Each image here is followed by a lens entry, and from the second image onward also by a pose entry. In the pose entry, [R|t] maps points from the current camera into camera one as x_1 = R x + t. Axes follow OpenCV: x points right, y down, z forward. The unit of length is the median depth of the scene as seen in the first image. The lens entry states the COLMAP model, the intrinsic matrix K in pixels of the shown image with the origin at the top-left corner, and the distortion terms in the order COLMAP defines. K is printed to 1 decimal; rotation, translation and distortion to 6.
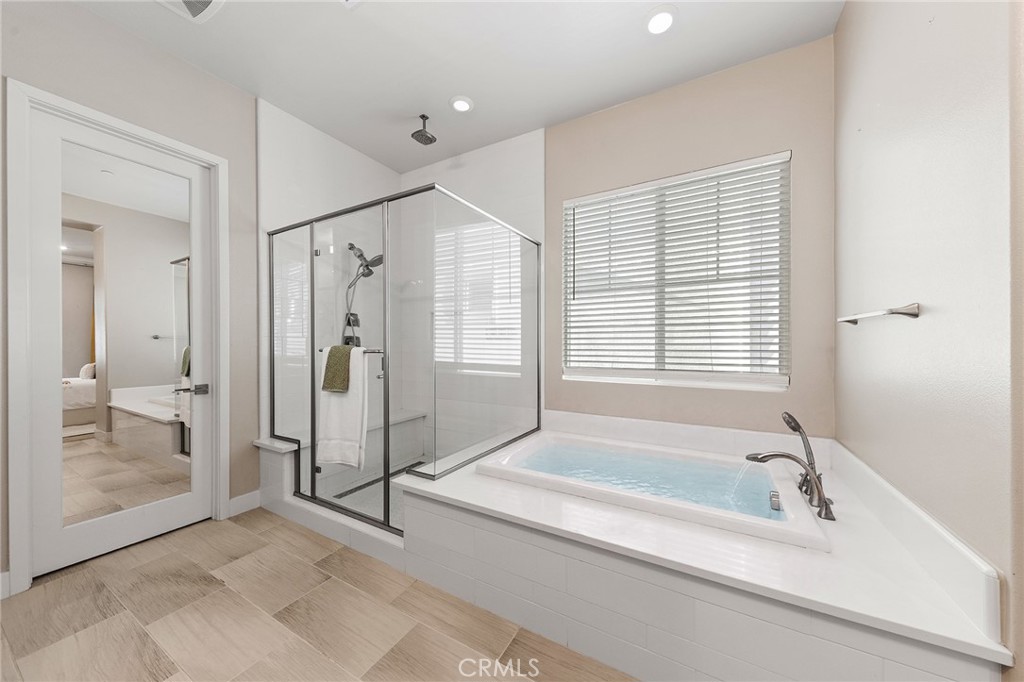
lens RADIAL K [[356.2, 0, 512.0], [0, 356.2, 341.0], [0, 0, 1]] dist [0.000910, 0.000108]
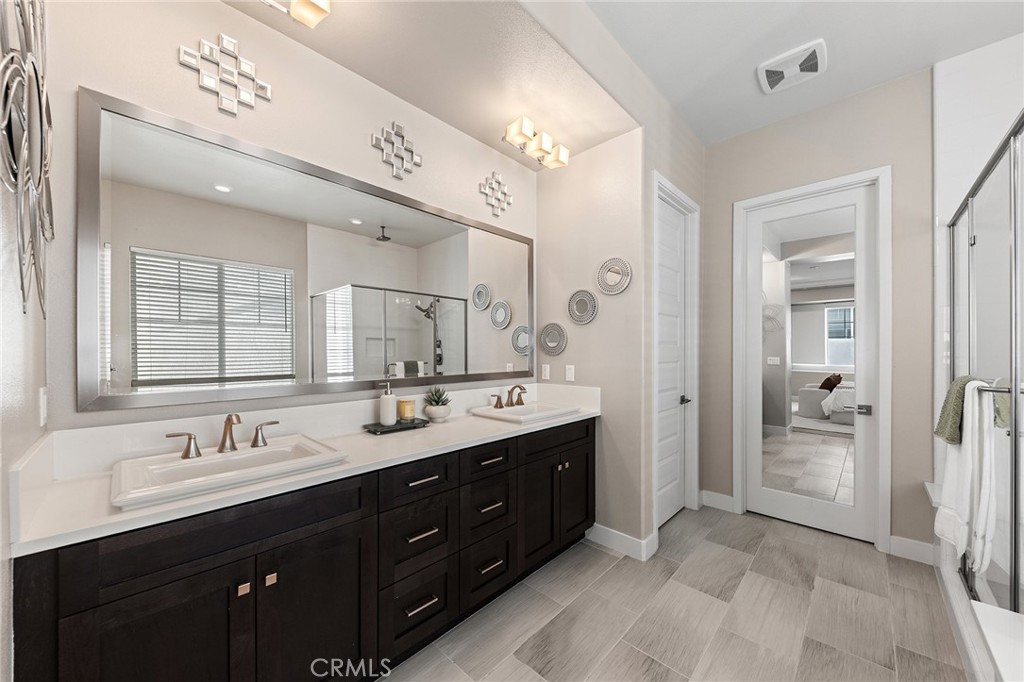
lens RADIAL K [[369.4, 0, 512.0], [0, 369.4, 341.0], [0, 0, 1]] dist [-0.000874, -0.000111]
pose [[-0.237848, -0.022105, -0.971051, 0.436285], [0.006774, 0.999679, -0.024416, -0.044646], [0.971279, -0.012385, -0.237622, 0.333393]]
